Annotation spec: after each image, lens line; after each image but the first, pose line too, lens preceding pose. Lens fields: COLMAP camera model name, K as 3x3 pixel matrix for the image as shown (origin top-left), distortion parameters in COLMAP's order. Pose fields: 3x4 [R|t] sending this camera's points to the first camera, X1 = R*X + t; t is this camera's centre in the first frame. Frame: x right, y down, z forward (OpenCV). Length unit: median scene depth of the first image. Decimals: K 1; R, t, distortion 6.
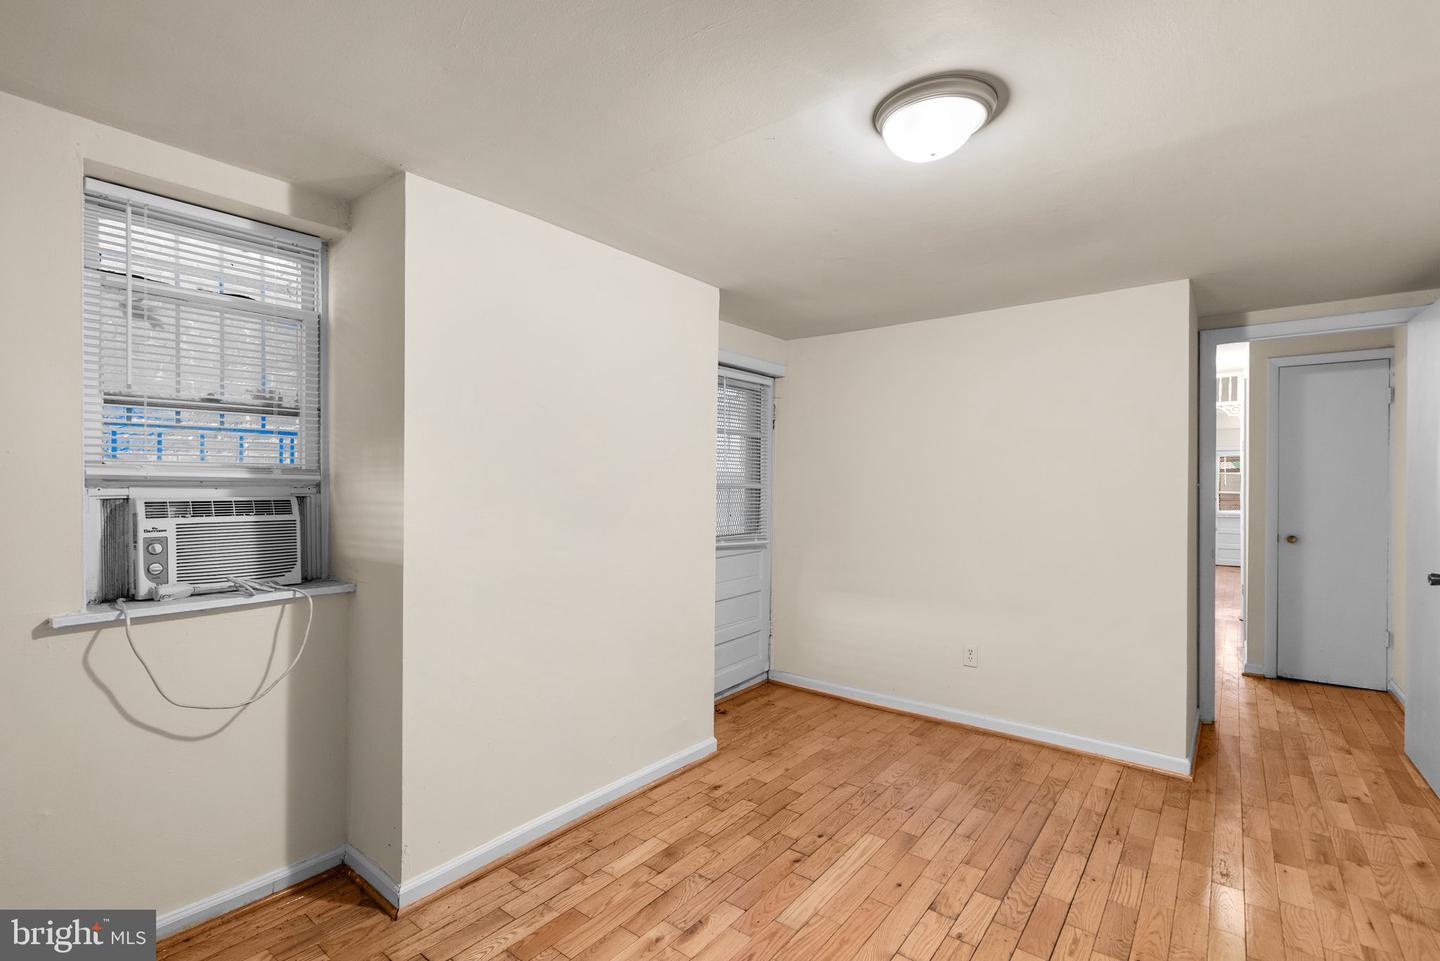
lens RADIAL K [[663.5, 0, 725.4], [0, 663.5, 485.3], [0, 0, 1]] dist [-0.006129, 0.002137]
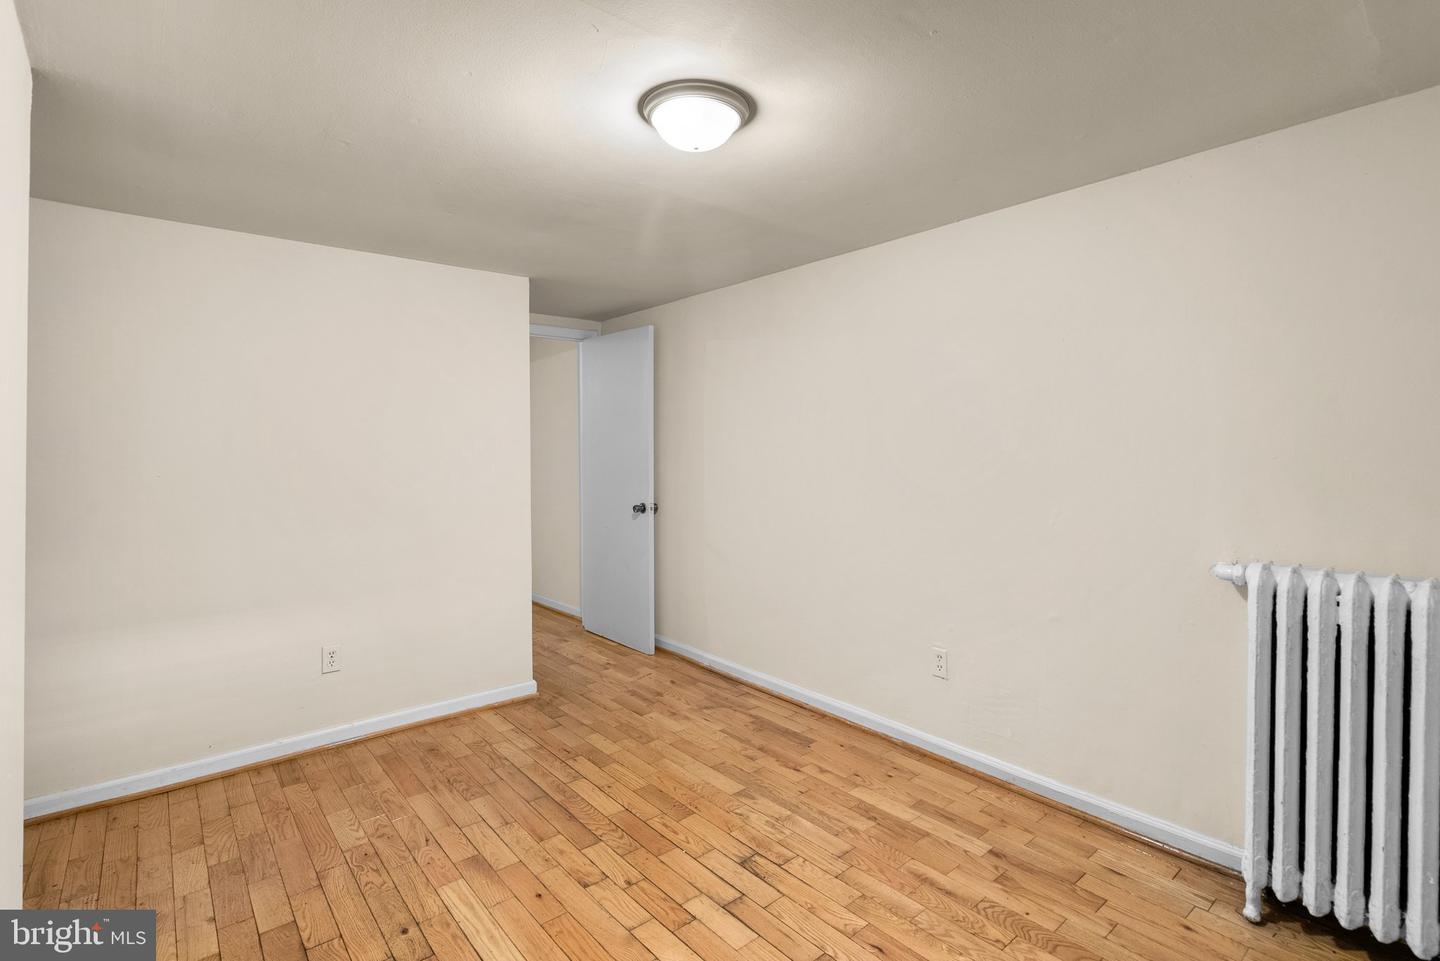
lens RADIAL K [[663.5, 0, 756.7], [0, 663.5, 447.5], [0, 0, 1]] dist [-0.006129, 0.002137]
pose [[0.187108, -0.002010, 0.982337, -0.426982], [0.007777, 0.999970, 0.000565, -0.002512], [-0.982308, 0.007533, 0.187118, 0.406039]]
